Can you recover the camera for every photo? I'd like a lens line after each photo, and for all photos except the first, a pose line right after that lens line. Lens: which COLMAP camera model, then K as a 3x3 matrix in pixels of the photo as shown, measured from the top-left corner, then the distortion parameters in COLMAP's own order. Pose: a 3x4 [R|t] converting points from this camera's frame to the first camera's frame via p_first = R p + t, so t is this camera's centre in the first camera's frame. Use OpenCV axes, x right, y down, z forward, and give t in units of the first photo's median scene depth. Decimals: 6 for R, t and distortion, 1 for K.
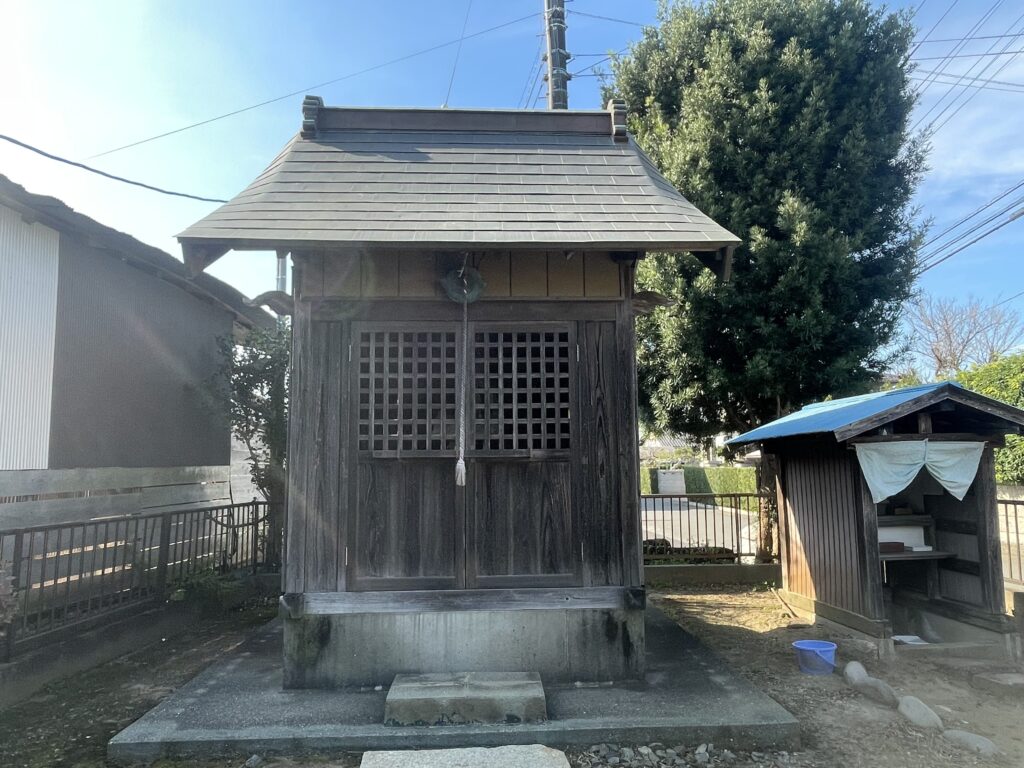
lens RADIAL K [[705.6, 0, 512.8], [0, 705.6, 385.5], [0, 0, 1]] dist [0.008022, -0.016660]
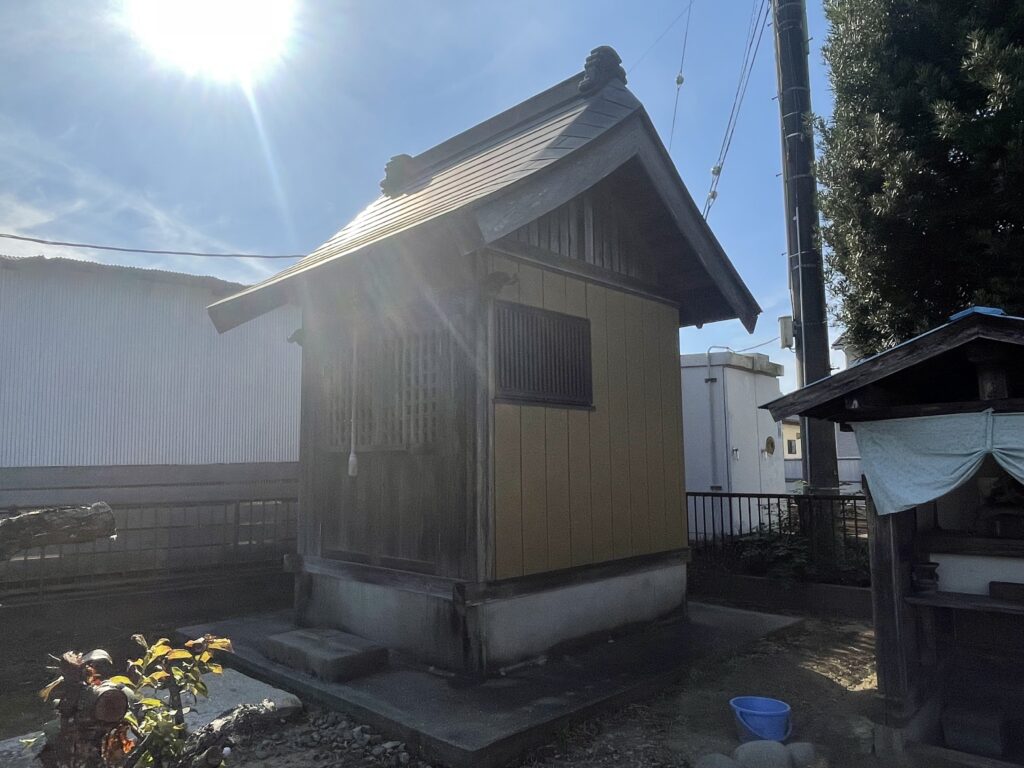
lens RADIAL K [[705.6, 0, 496.3], [0, 705.6, 388.3], [0, 0, 1]] dist [0.008022, -0.016660]
pose [[0.667540, -0.077051, -0.740577, 0.910951], [0.087181, 0.995878, -0.025031, 0.045734], [0.739453, -0.047855, 0.671505, 0.377170]]
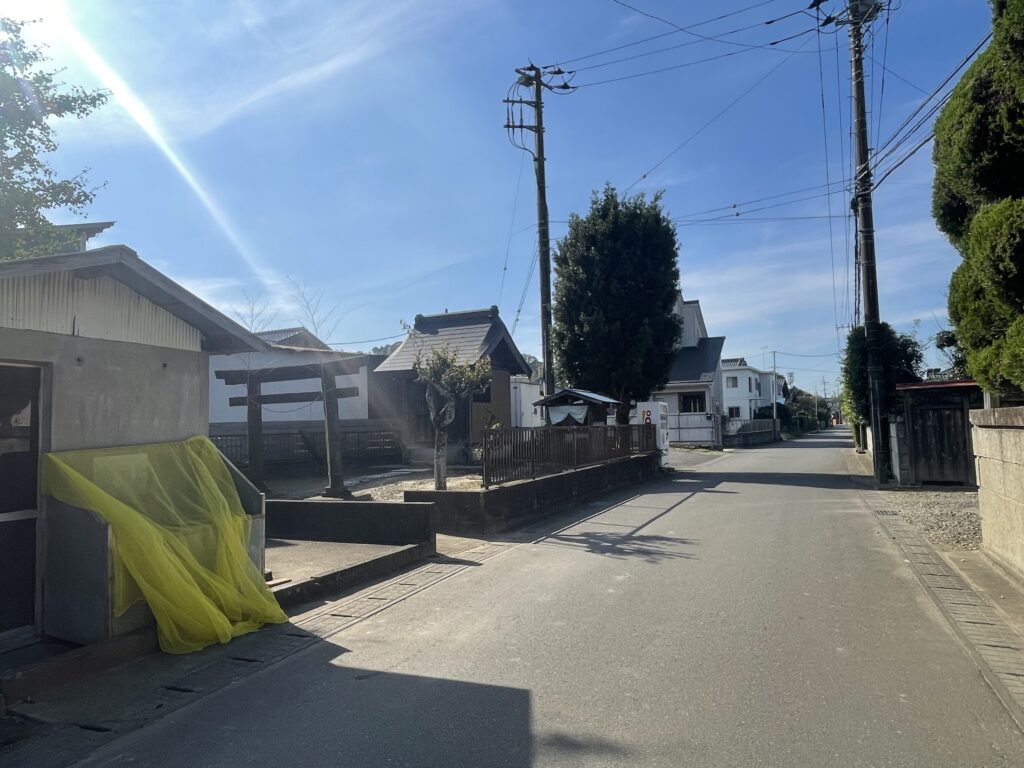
lens RADIAL K [[674.2, 0, 507.8], [0, 674.2, 386.6], [0, 0, 1]] dist [0.003451, 0.001388]
pose [[0.867141, -0.041411, -0.496338, 2.337341], [0.072981, 0.996346, 0.044375, -0.211207], [0.492686, -0.074702, 0.866995, -2.307308]]
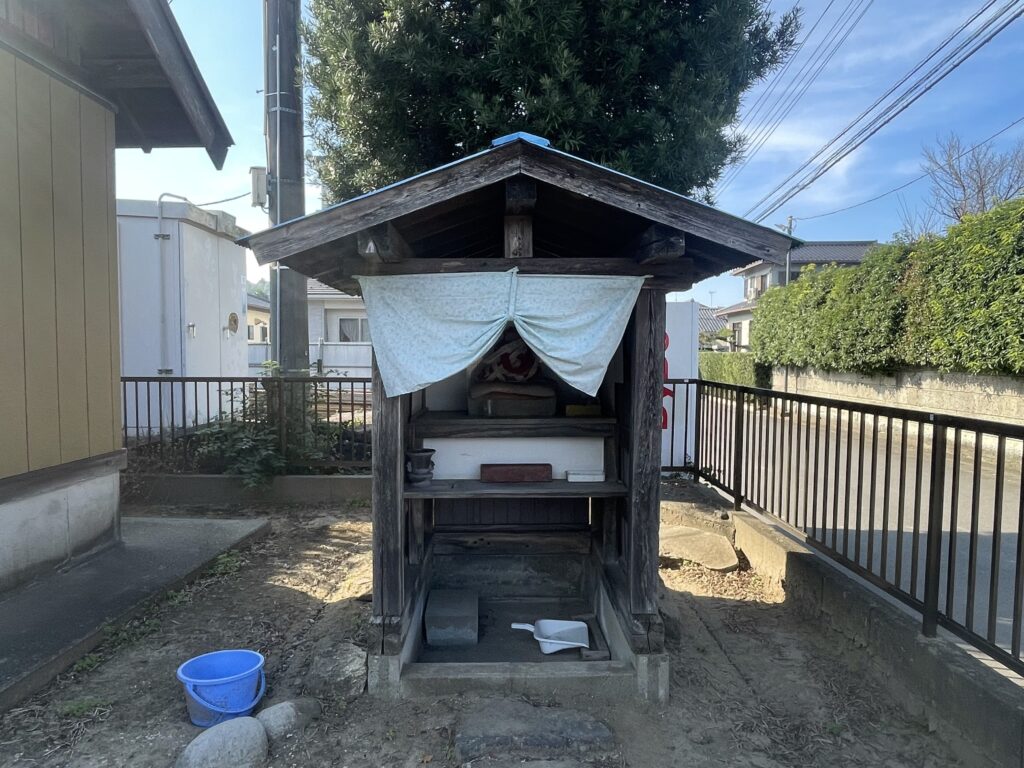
lens RADIAL K [[705.6, 0, 513.7], [0, 705.6, 386.5], [0, 0, 1]] dist [0.008022, -0.016660]
pose [[0.996367, 0.018539, -0.083124, 0.765695], [-0.004666, 0.986438, 0.164070, 0.092647], [0.085038, -0.163086, 0.982940, 0.618241]]
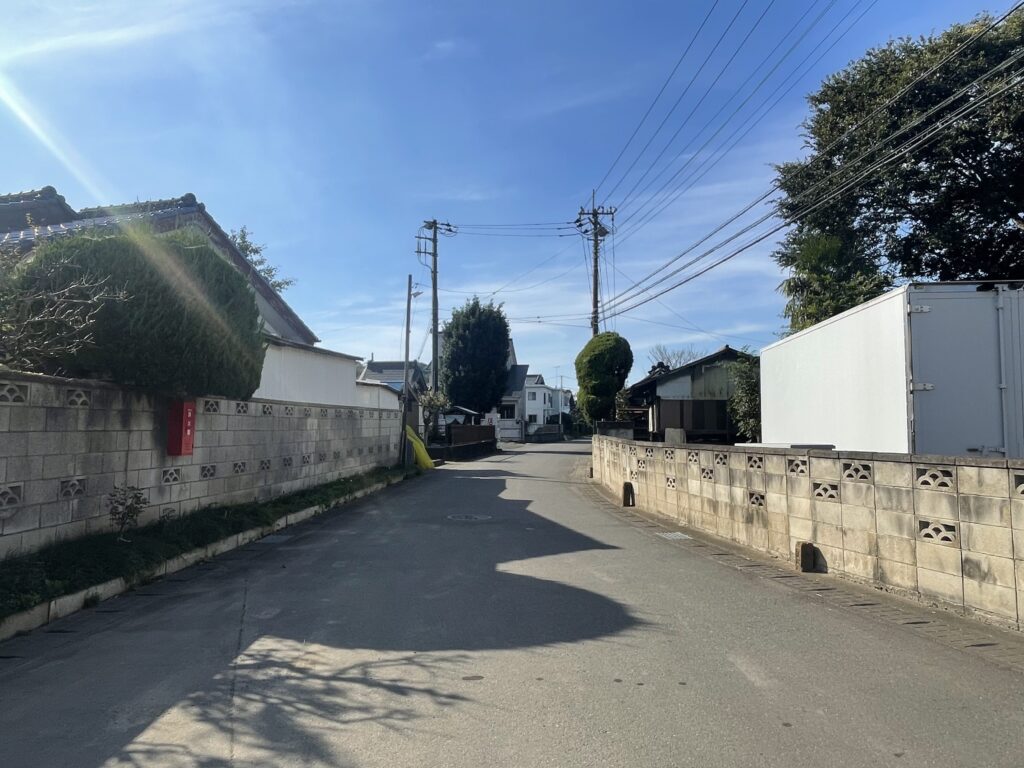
lens RADIAL K [[705.6, 0, 511.3], [0, 705.6, 382.3], [0, 0, 1]] dist [0.008022, -0.016660]
pose [[0.974870, -0.004292, -0.222735, 3.121082], [0.016202, 0.998533, 0.051672, -0.681545], [0.222187, -0.053982, 0.973509, -6.454437]]
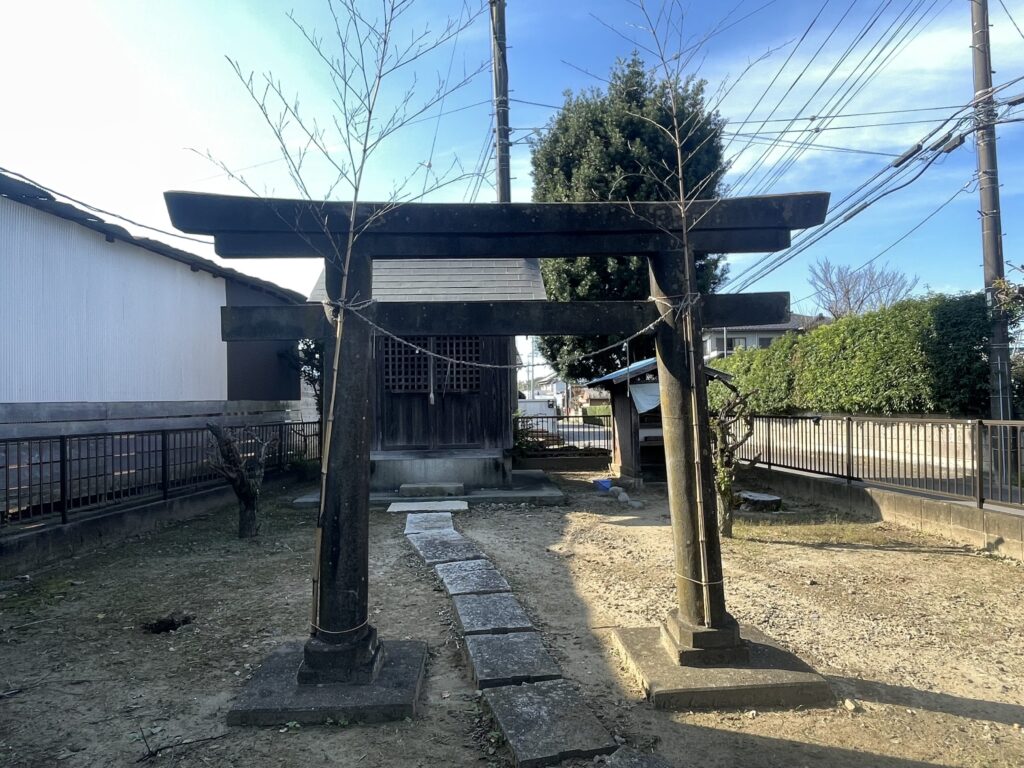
lens RADIAL K [[705.6, 0, 510.5], [0, 705.6, 388.6], [0, 0, 1]] dist [0.008022, -0.016660]
pose [[0.999929, -0.006836, -0.009740, 0.200594], [0.007661, 0.996156, 0.087260, -0.102597], [0.009106, -0.087328, 0.996138, -1.219338]]
